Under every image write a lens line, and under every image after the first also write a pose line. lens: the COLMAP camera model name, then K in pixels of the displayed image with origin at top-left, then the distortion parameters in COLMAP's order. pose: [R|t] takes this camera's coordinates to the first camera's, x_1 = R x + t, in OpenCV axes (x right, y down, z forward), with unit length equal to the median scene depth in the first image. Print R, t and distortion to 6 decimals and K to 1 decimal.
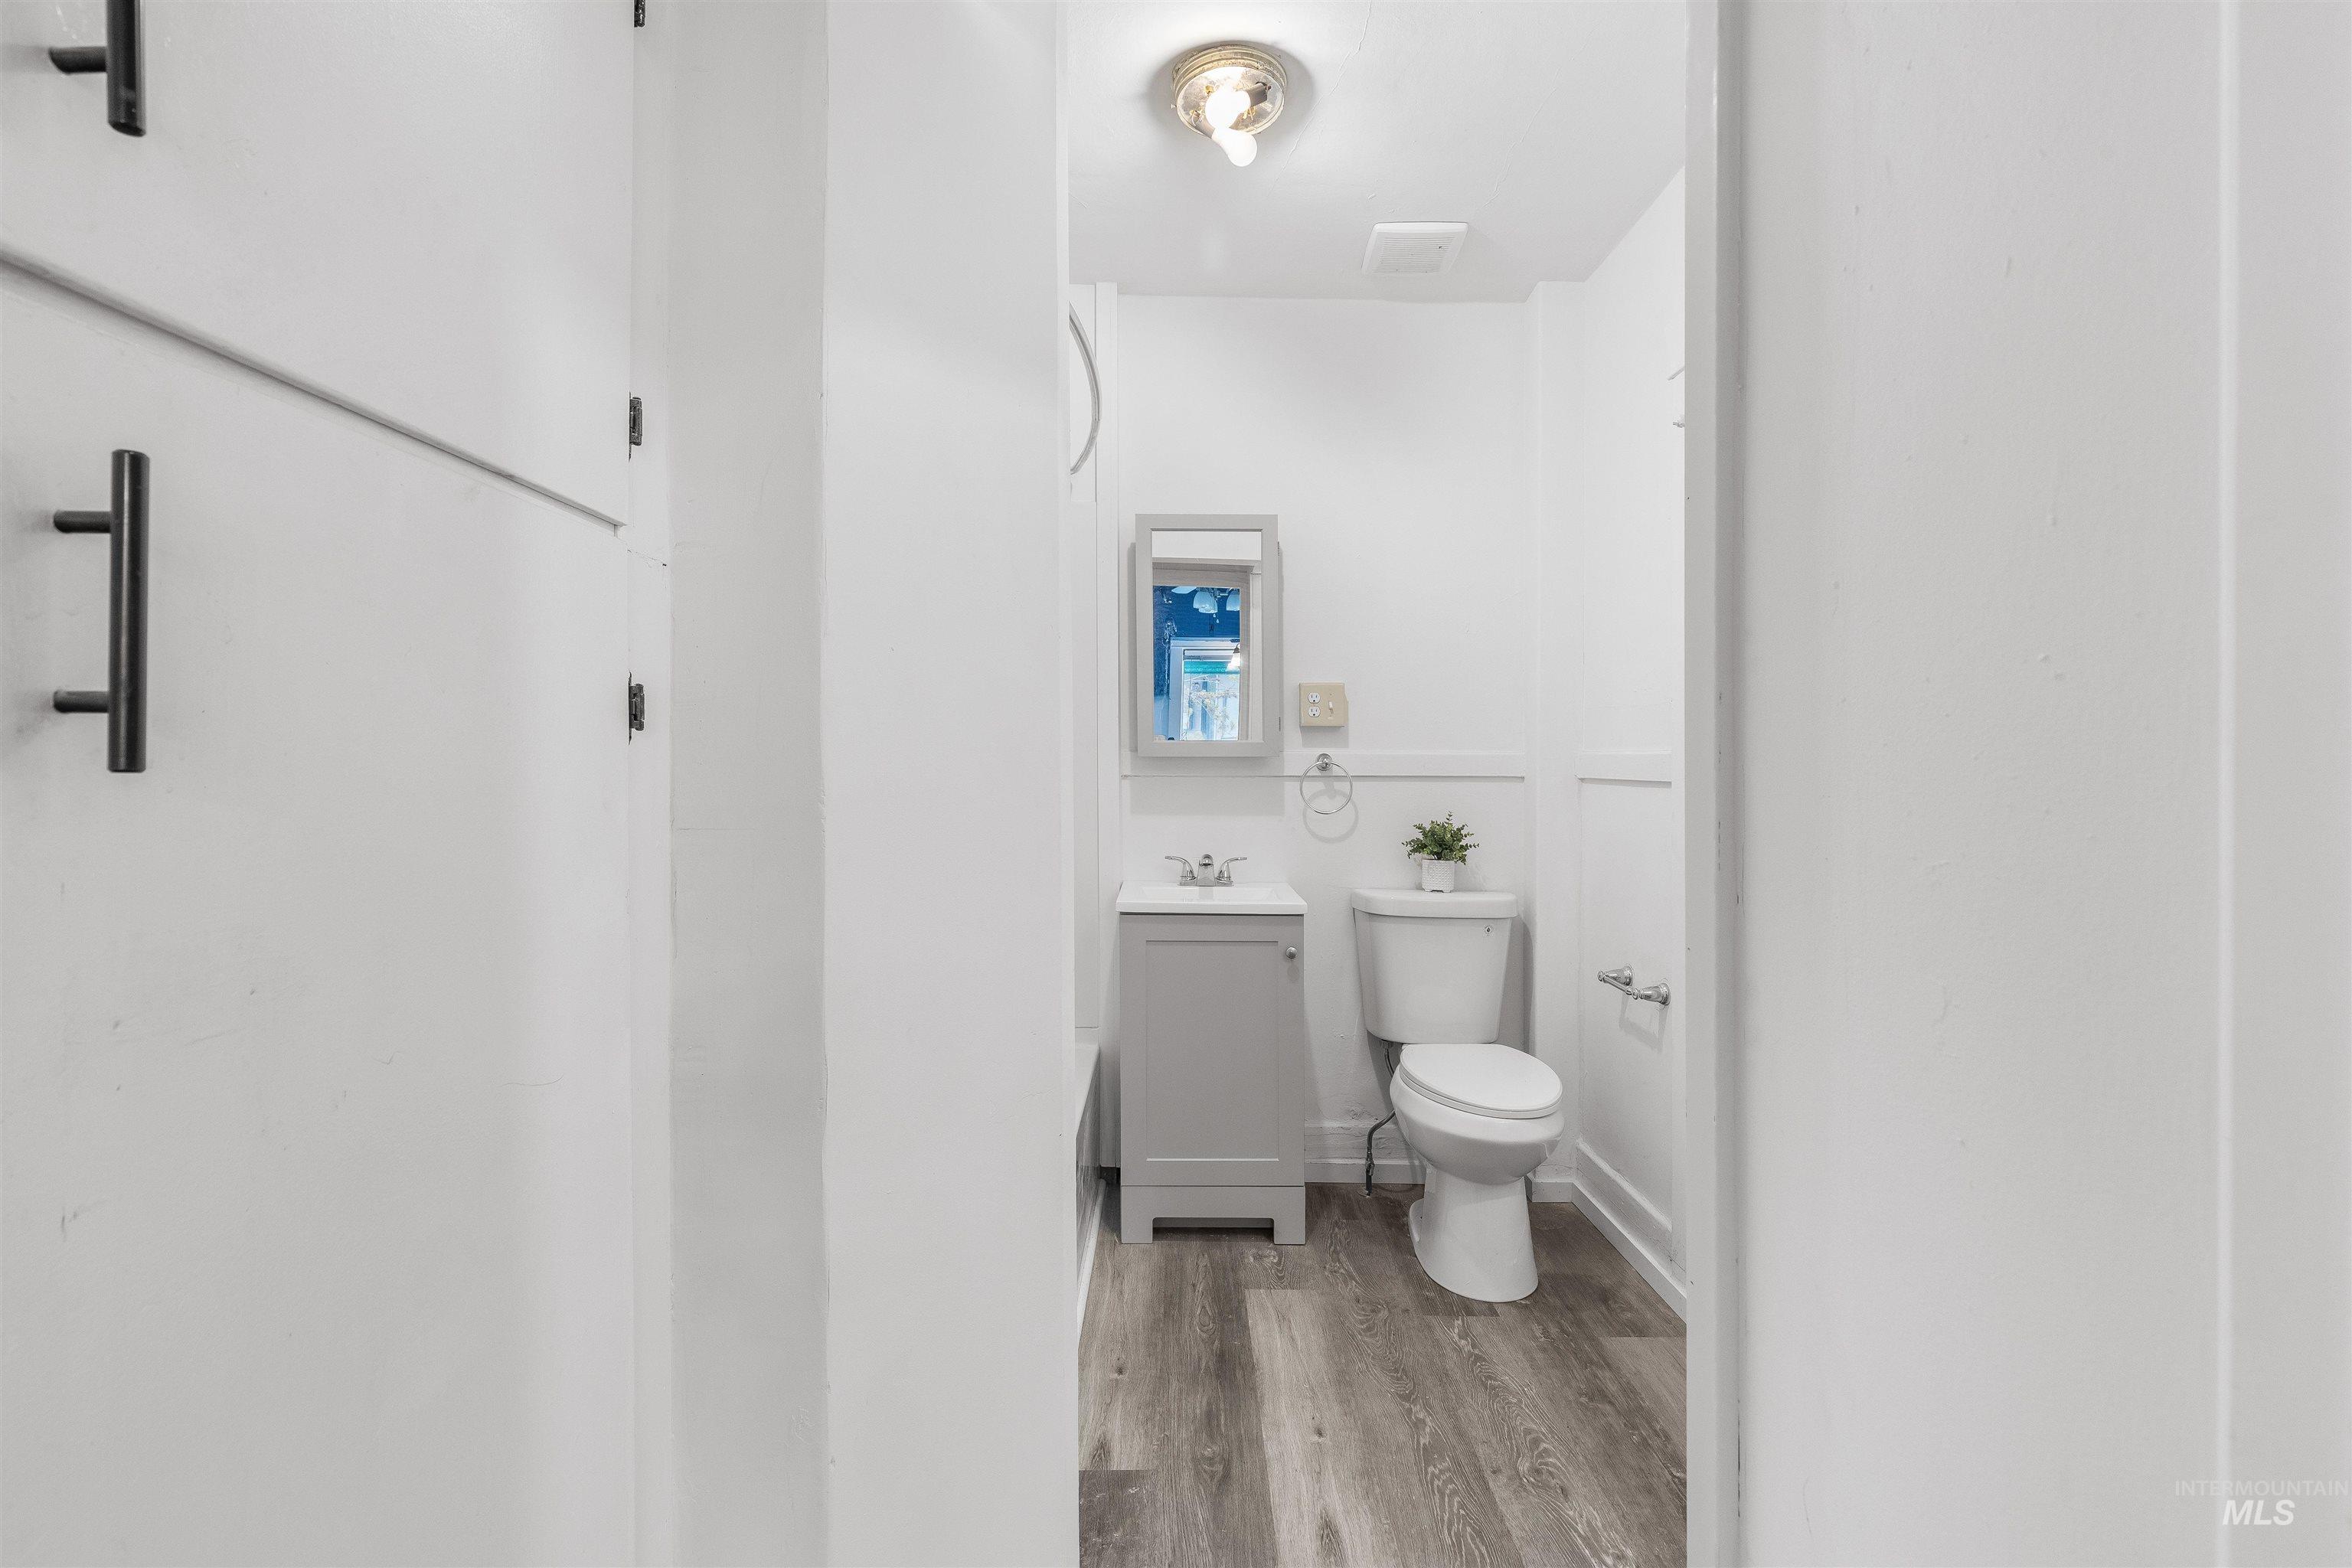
lens RADIAL K [[1036.4, 0, 1180.5], [0, 1036.4, 778.0], [0, 0, 1]] dist [0.001466, -0.000836]
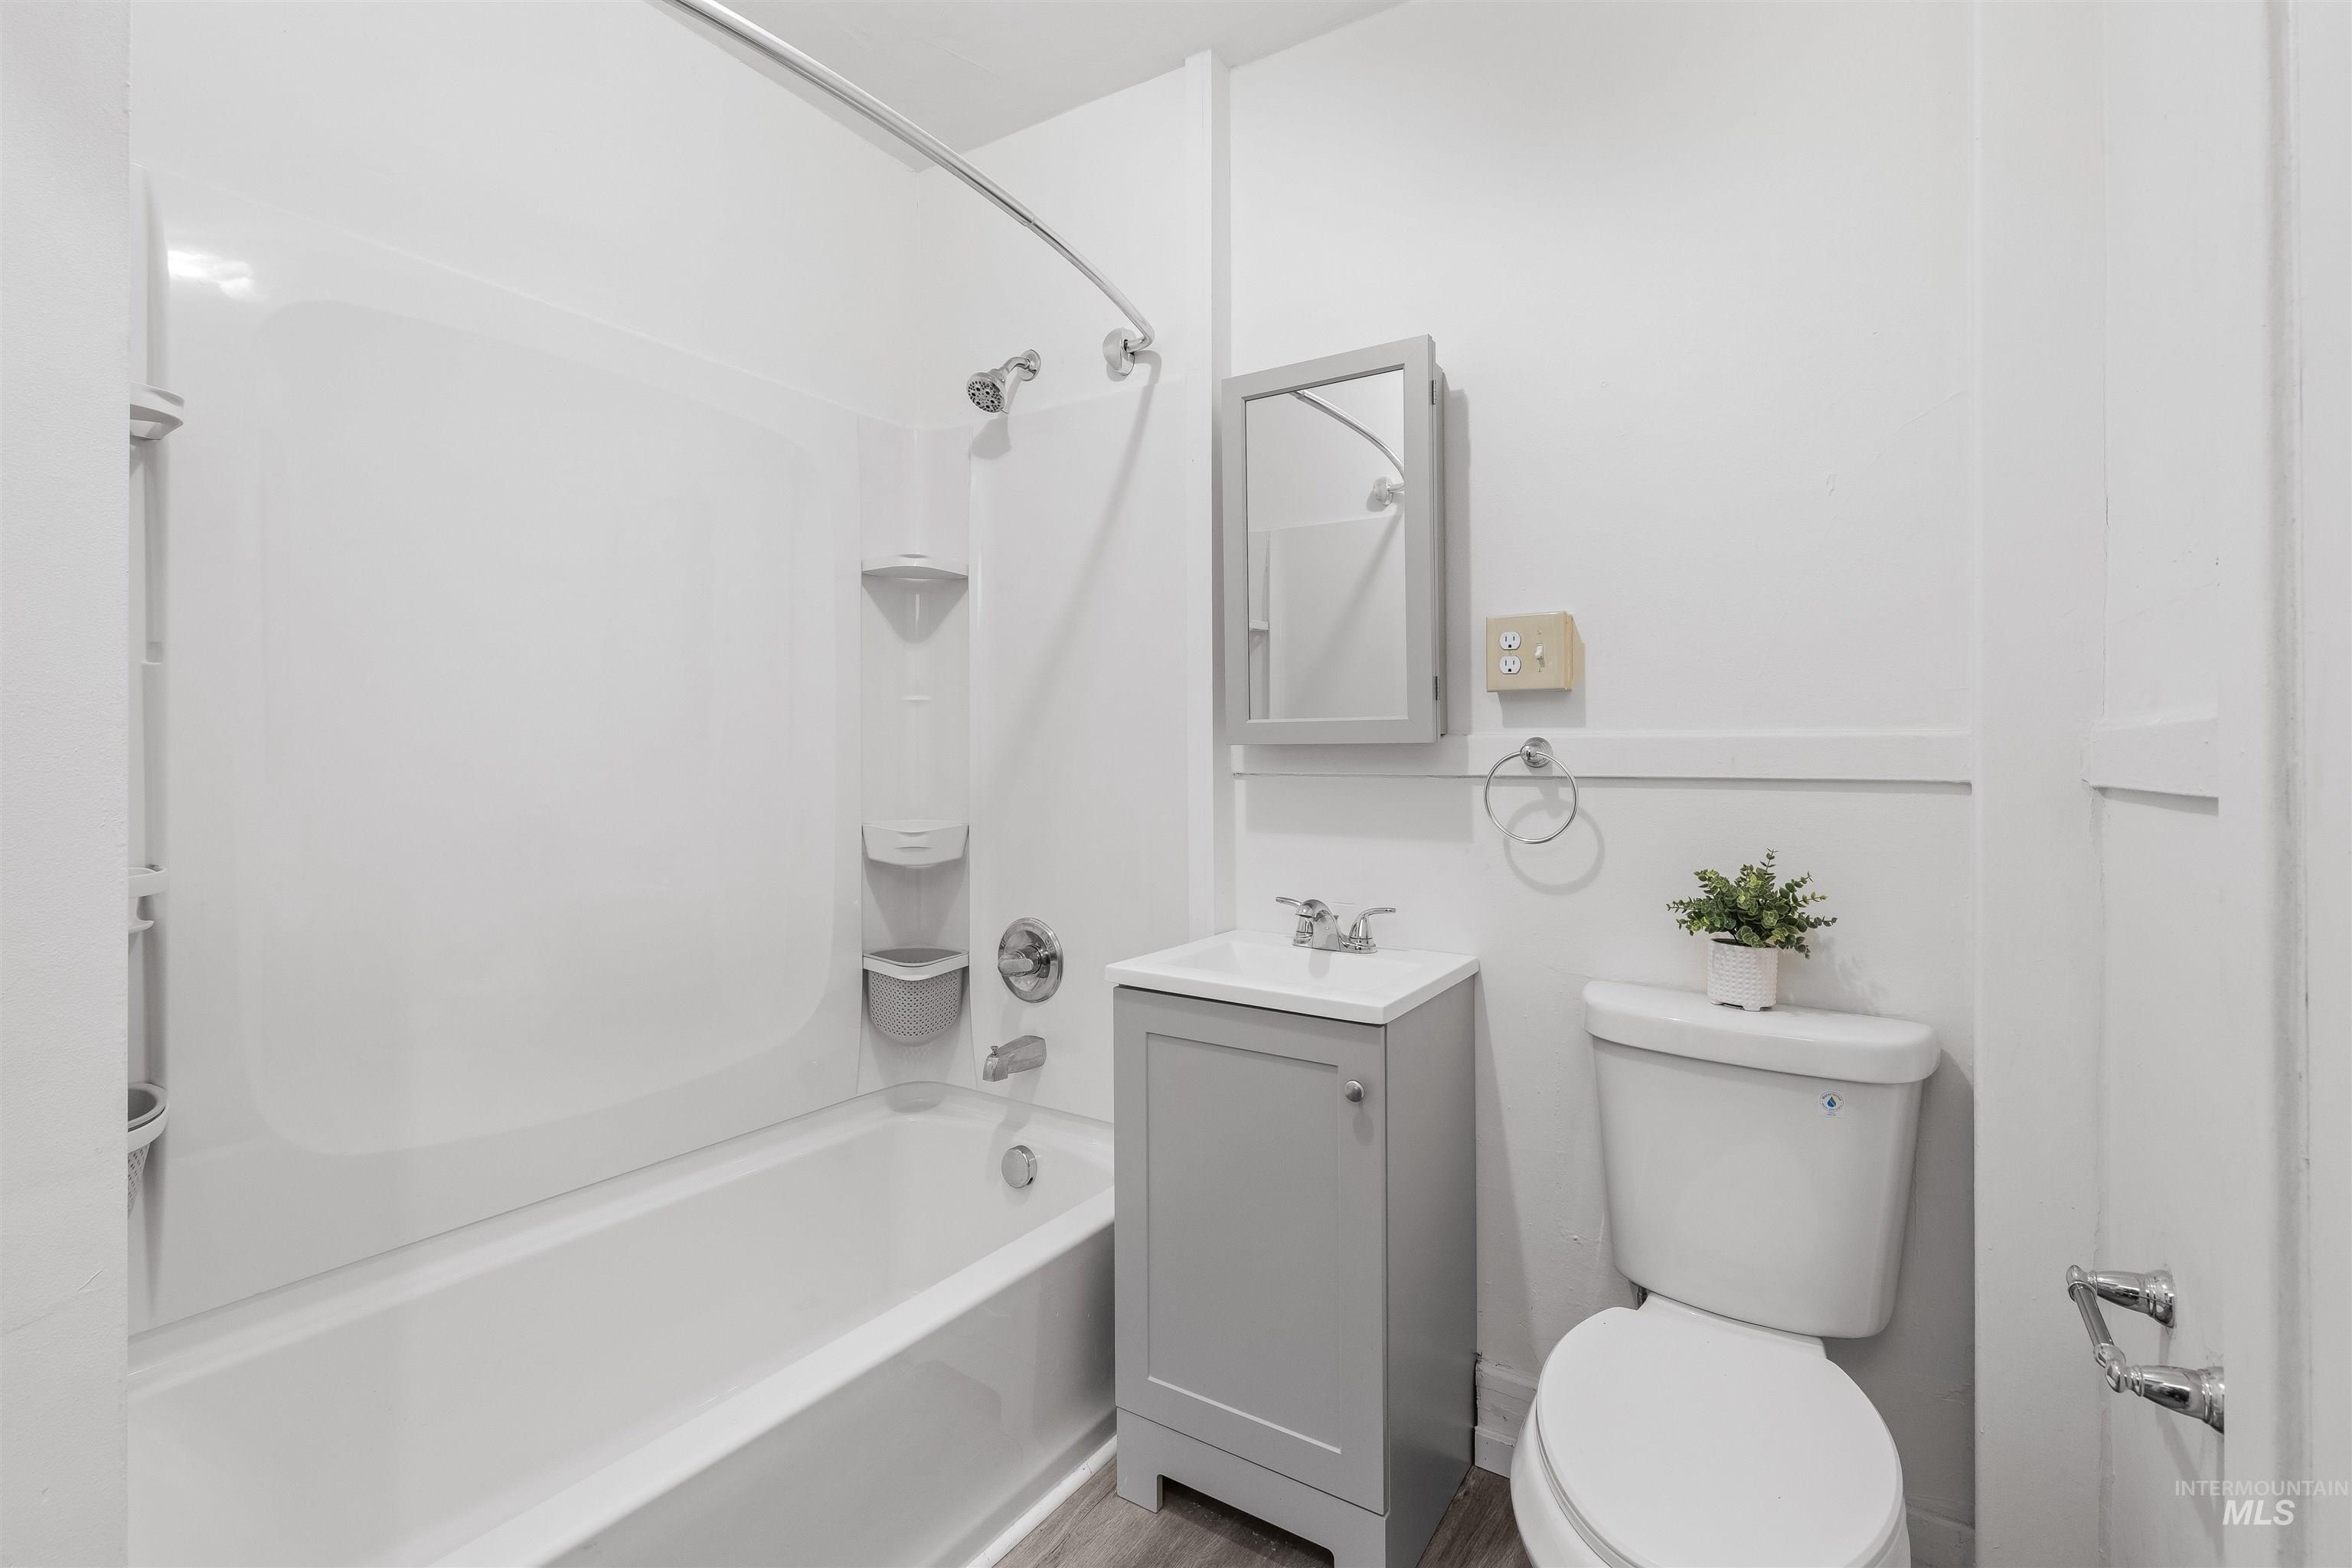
lens RADIAL K [[1036.4, 0, 1175.1], [0, 1036.4, 767.1], [0, 0, 1]] dist [0.001466, -0.000836]
pose [[0.839097, 0.003072, -0.543973, 0.286715], [-0.009473, 0.999915, -0.008966, -0.000211], [0.543899, 0.012676, 0.839055, 0.413989]]
